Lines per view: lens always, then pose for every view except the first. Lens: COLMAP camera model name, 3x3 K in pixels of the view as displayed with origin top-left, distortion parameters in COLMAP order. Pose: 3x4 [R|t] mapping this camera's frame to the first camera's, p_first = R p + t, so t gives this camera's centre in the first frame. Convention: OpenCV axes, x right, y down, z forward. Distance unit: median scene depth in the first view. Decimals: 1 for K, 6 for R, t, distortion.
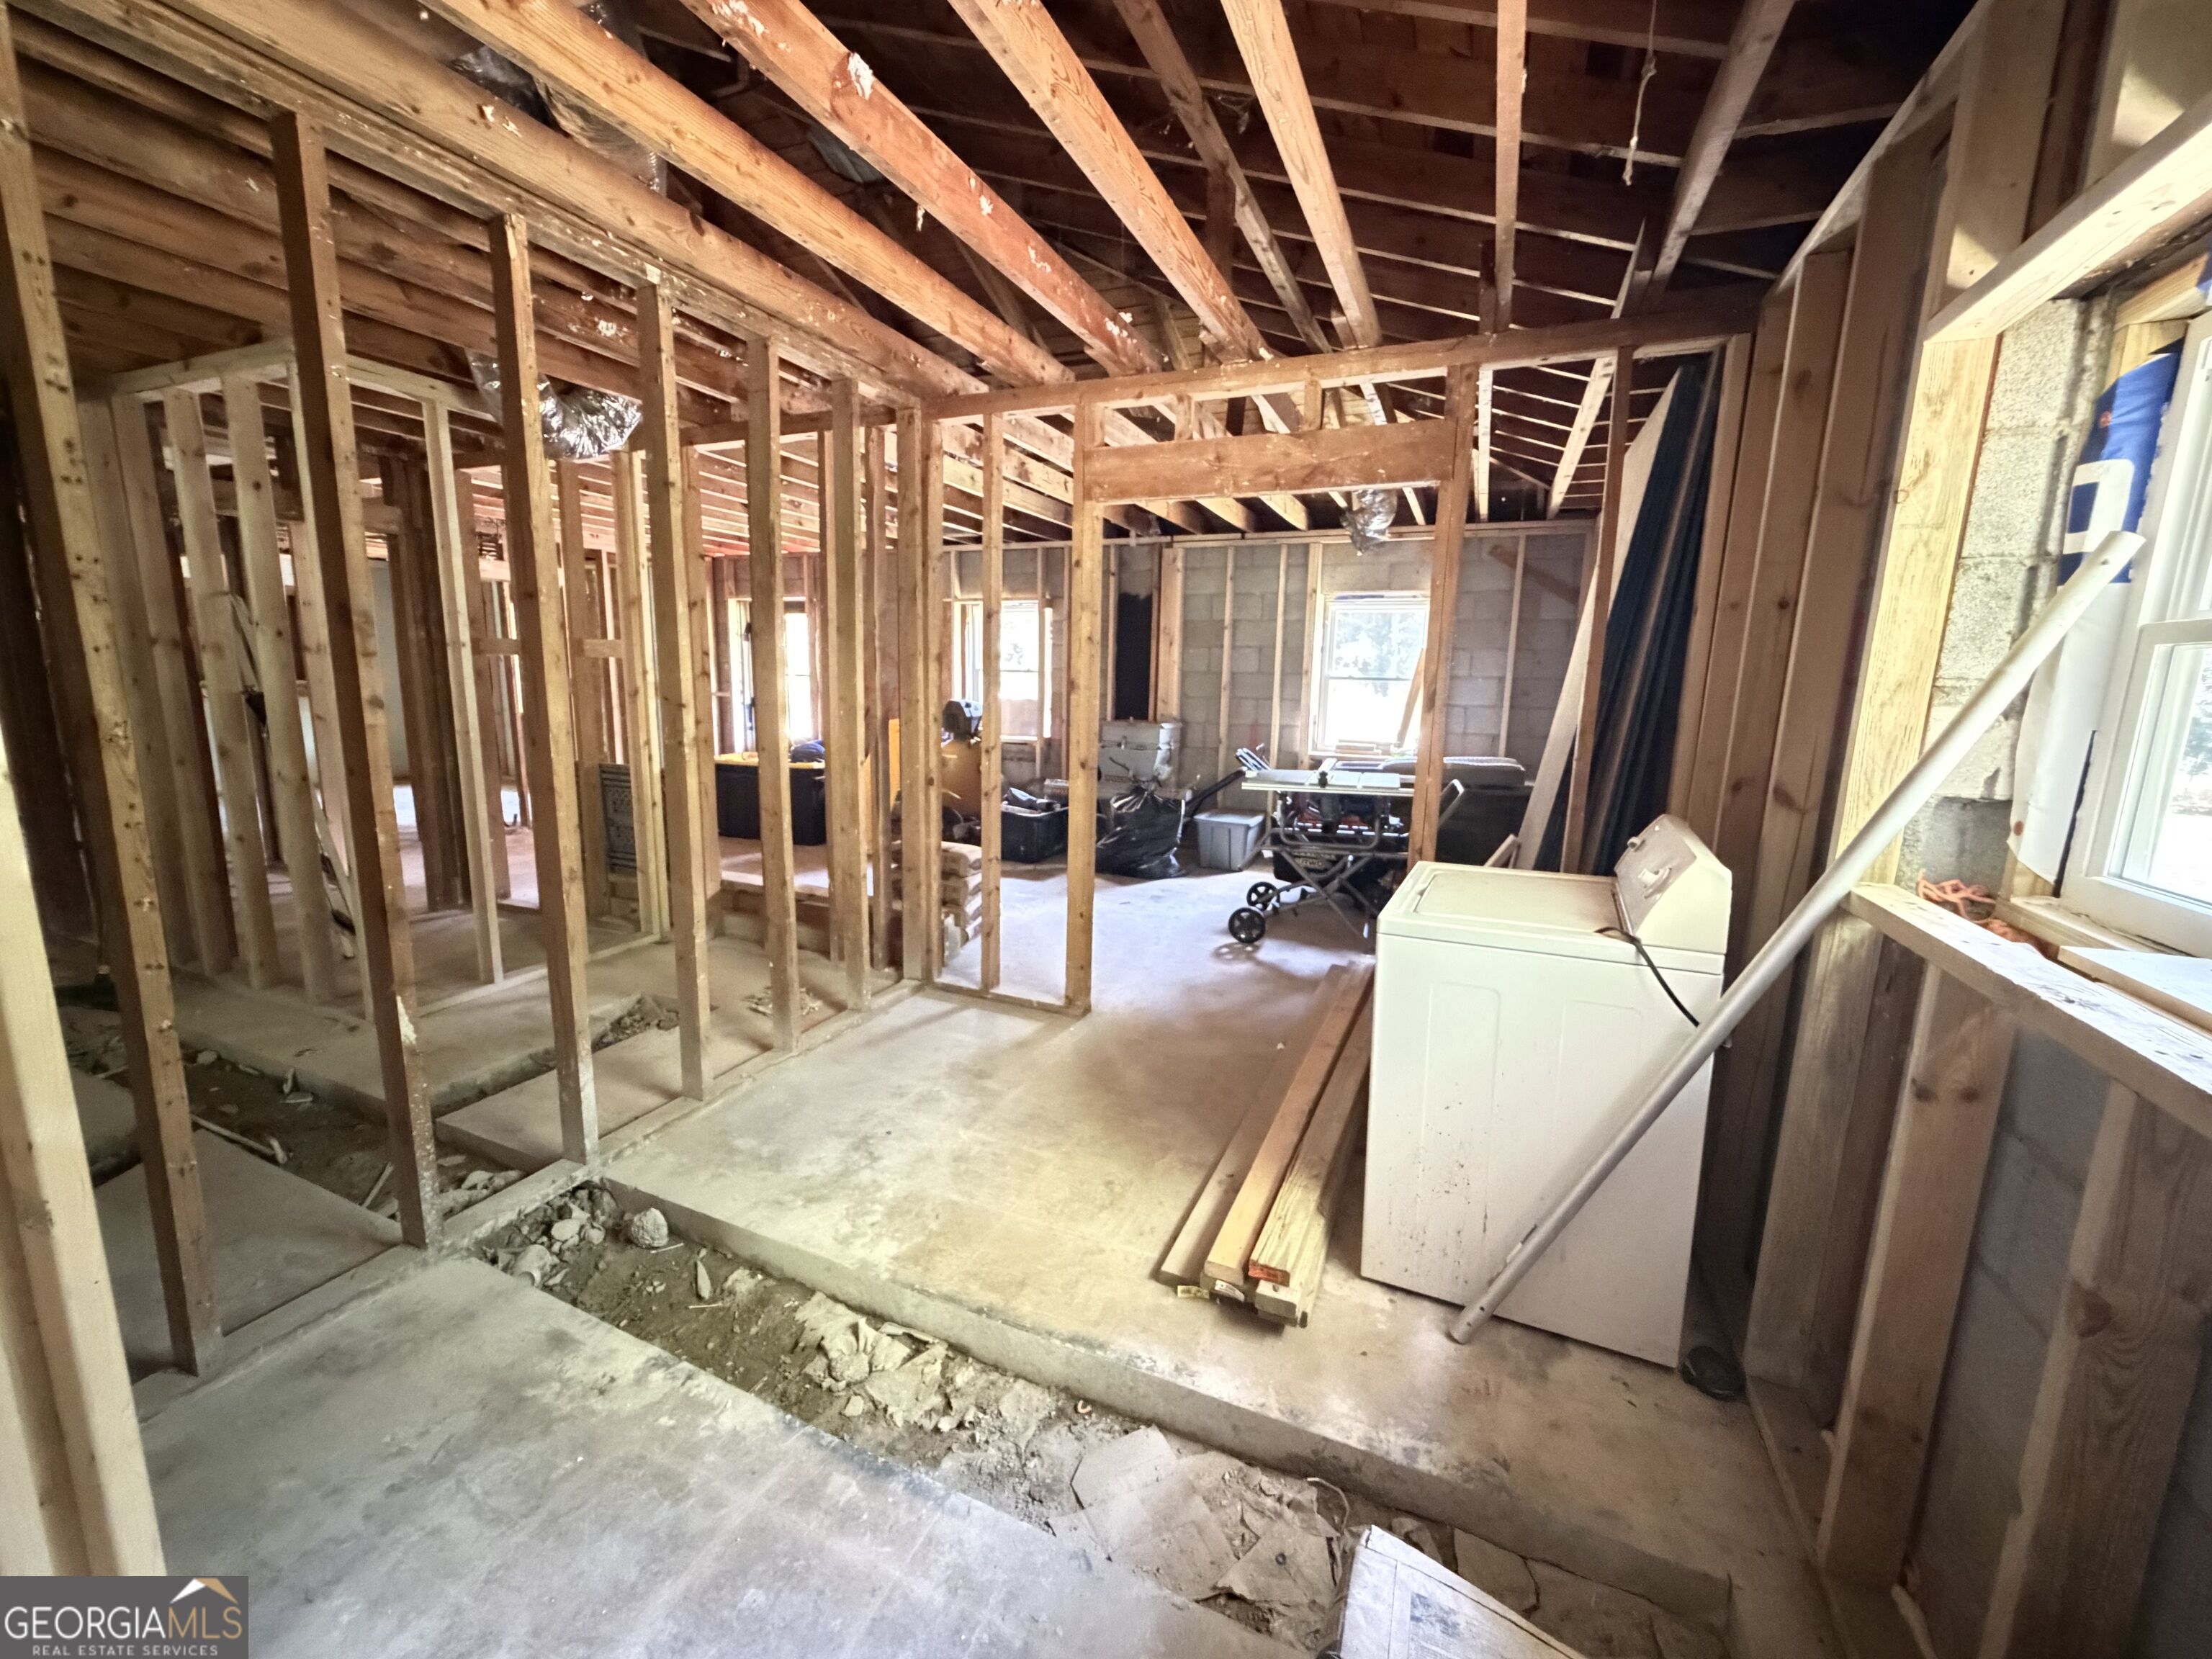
lens RADIAL K [[883.3, 0, 1102.2], [0, 883.3, 822.8], [0, 0, 1]] dist [0.001665, -0.000438]
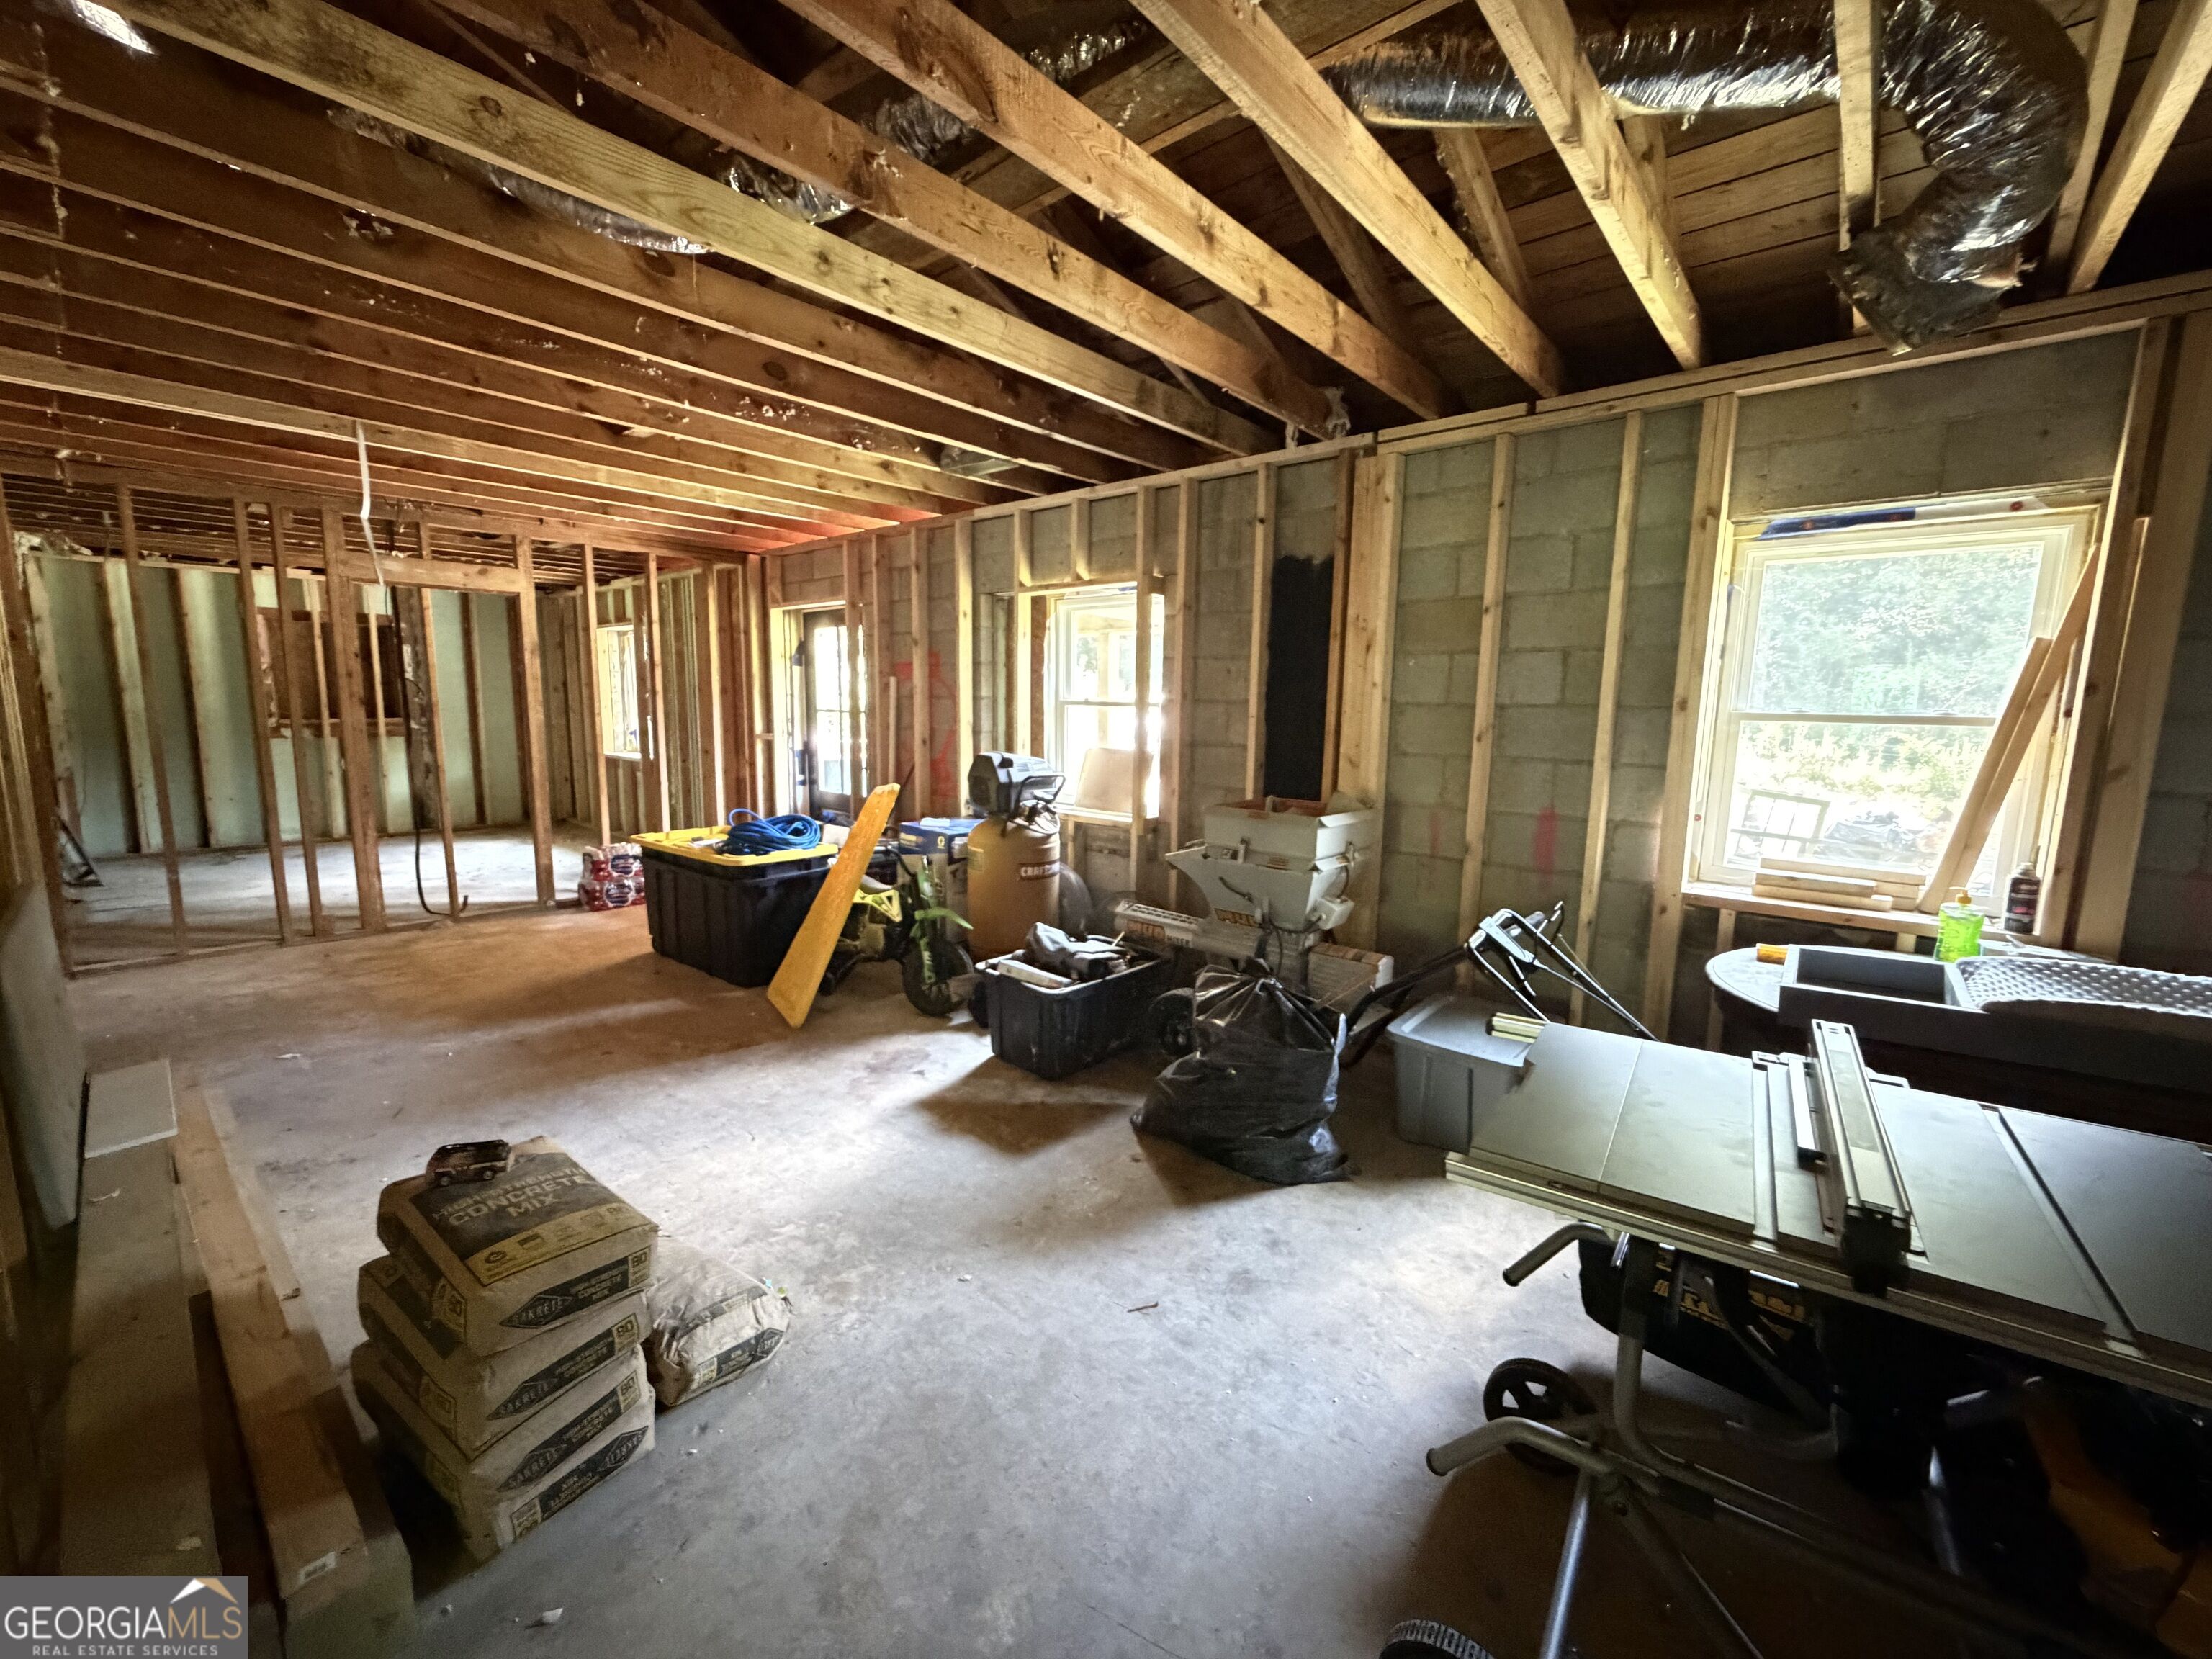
lens RADIAL K [[883.3, 0, 1100.3], [0, 883.3, 823.7], [0, 0, 1]] dist [0.001665, -0.000438]
pose [[0.950934, 0.036494, -0.307233, 0.295111], [-0.046918, 0.998544, -0.026608, -0.269056], [0.305814, 0.039718, 0.951262, 1.558877]]
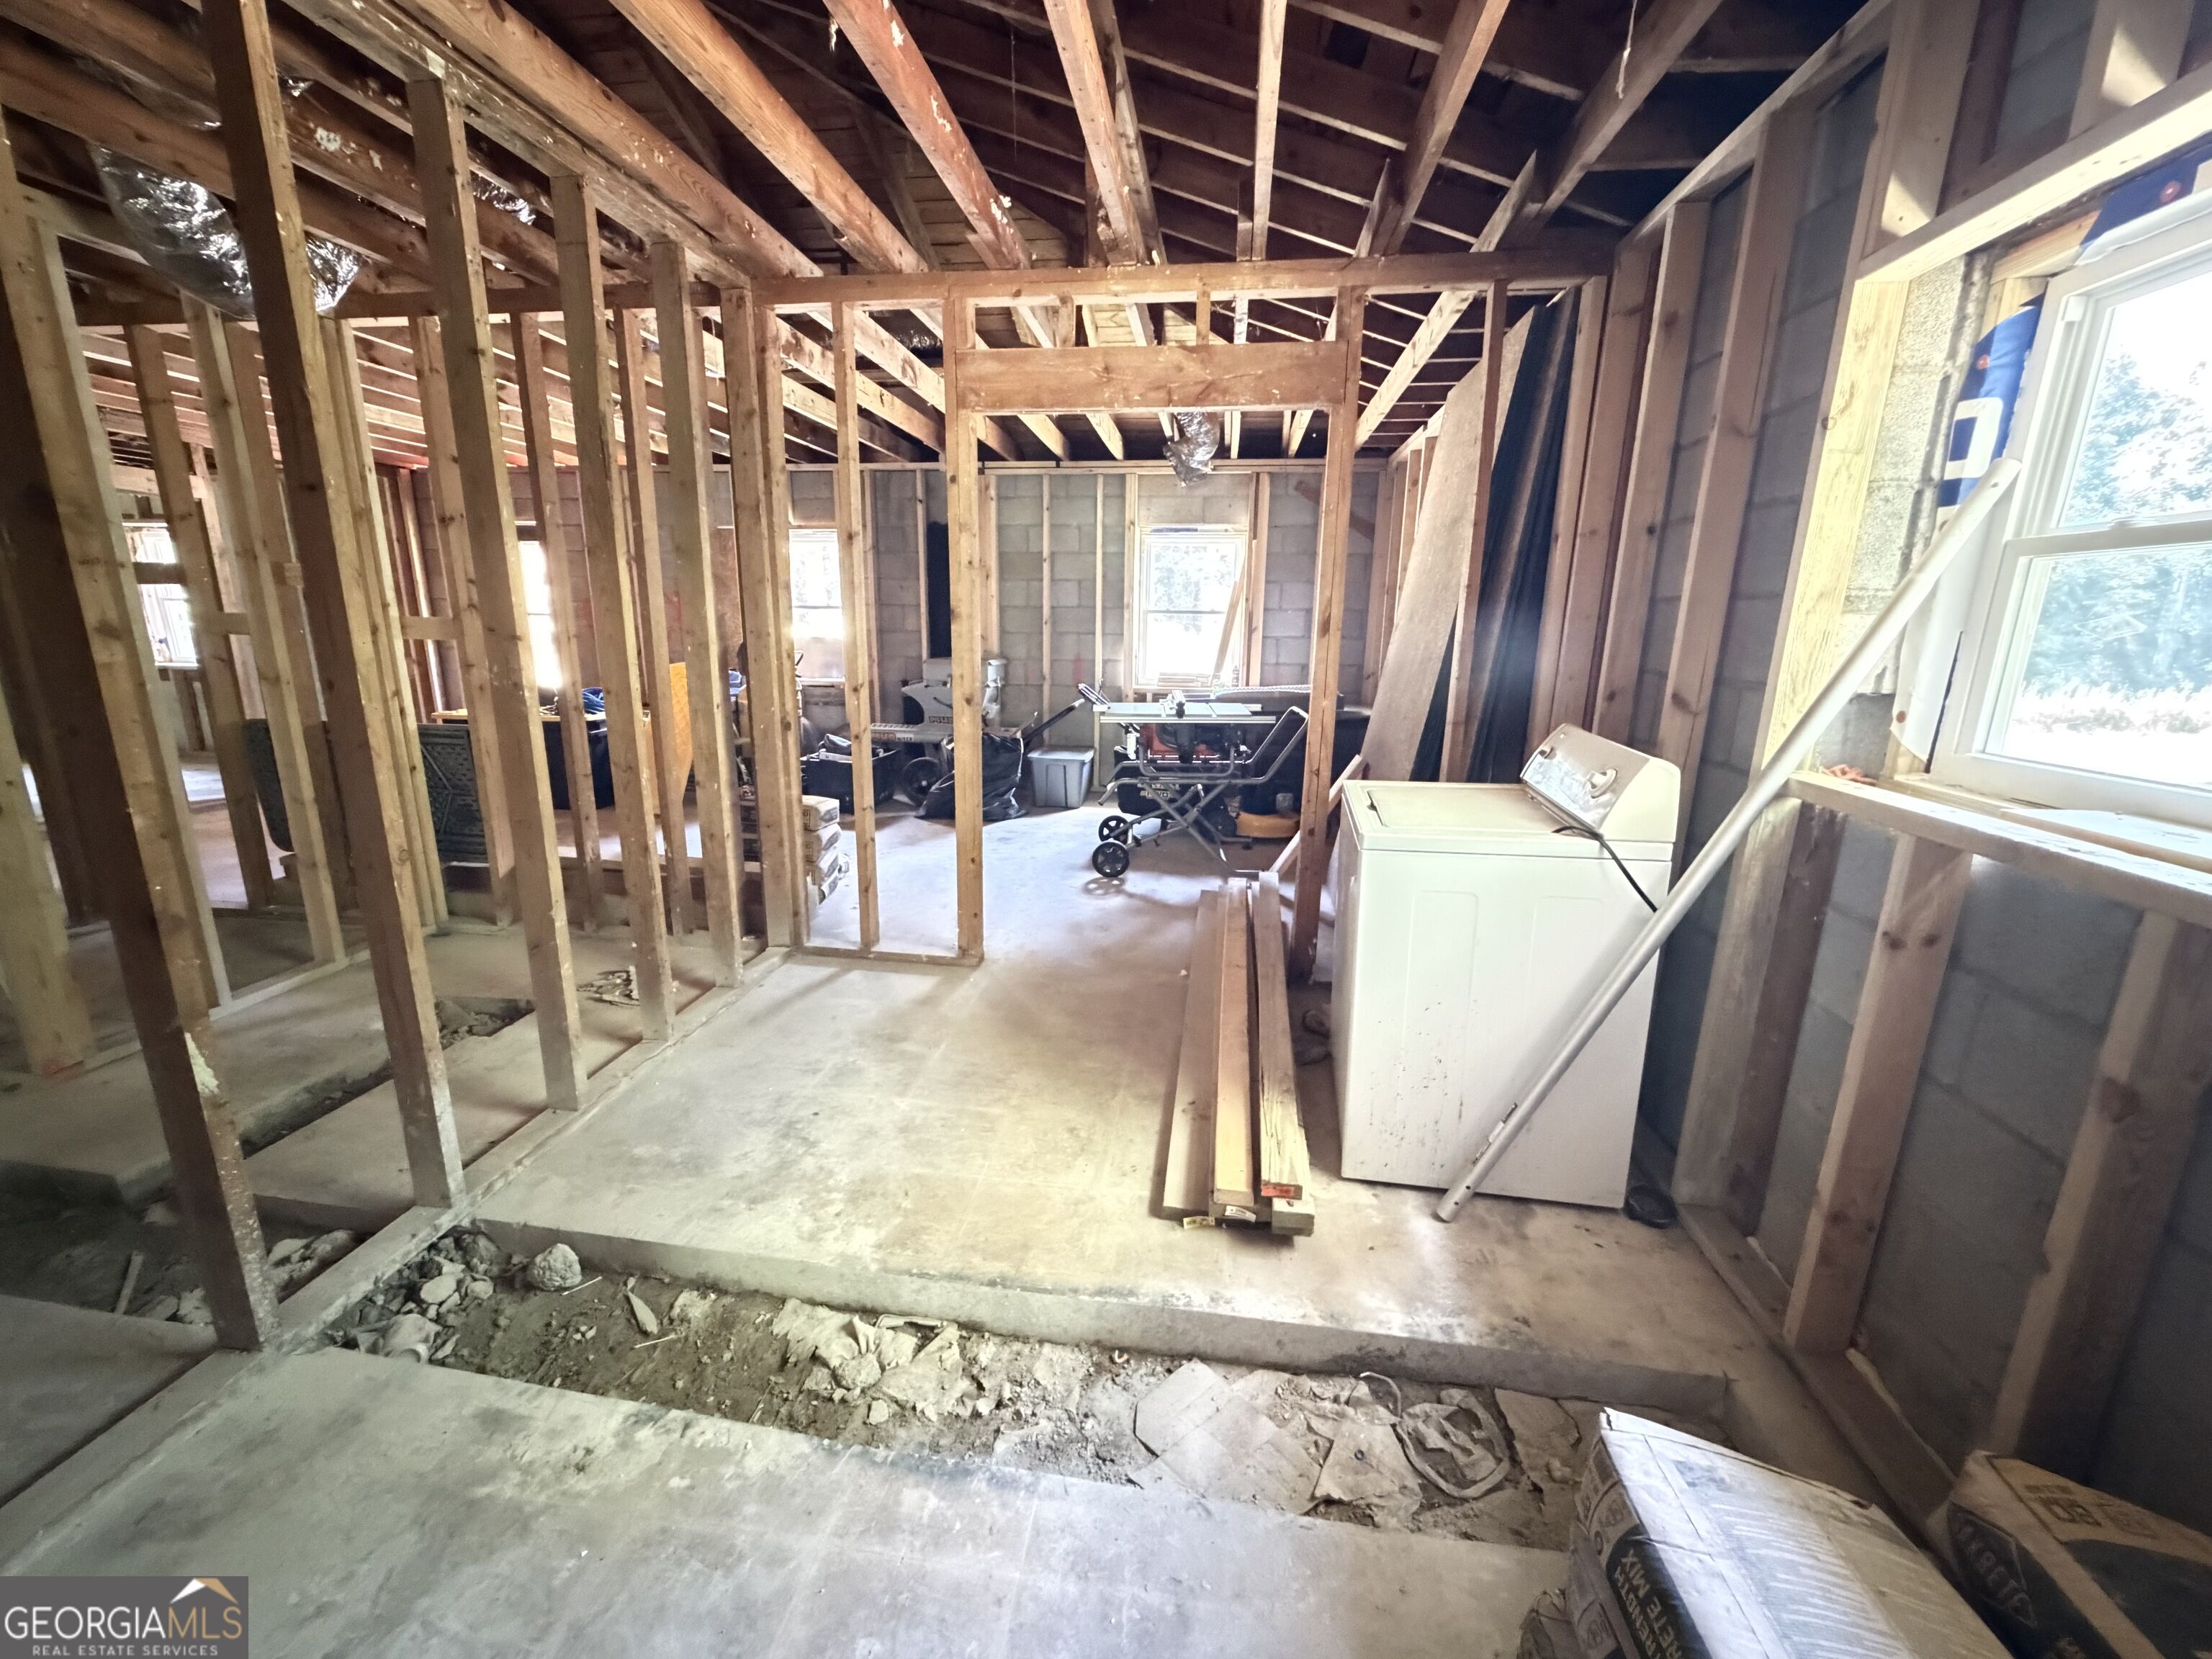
lens RADIAL K [[883.3, 0, 1112.5], [0, 883.3, 822.8], [0, 0, 1]] dist [0.001665, -0.000438]
pose [[0.964573, -0.067942, 0.254918, -0.176517], [0.051042, 0.996073, 0.072344, 0.004828], [-0.258832, -0.056770, 0.964253, 0.073980]]
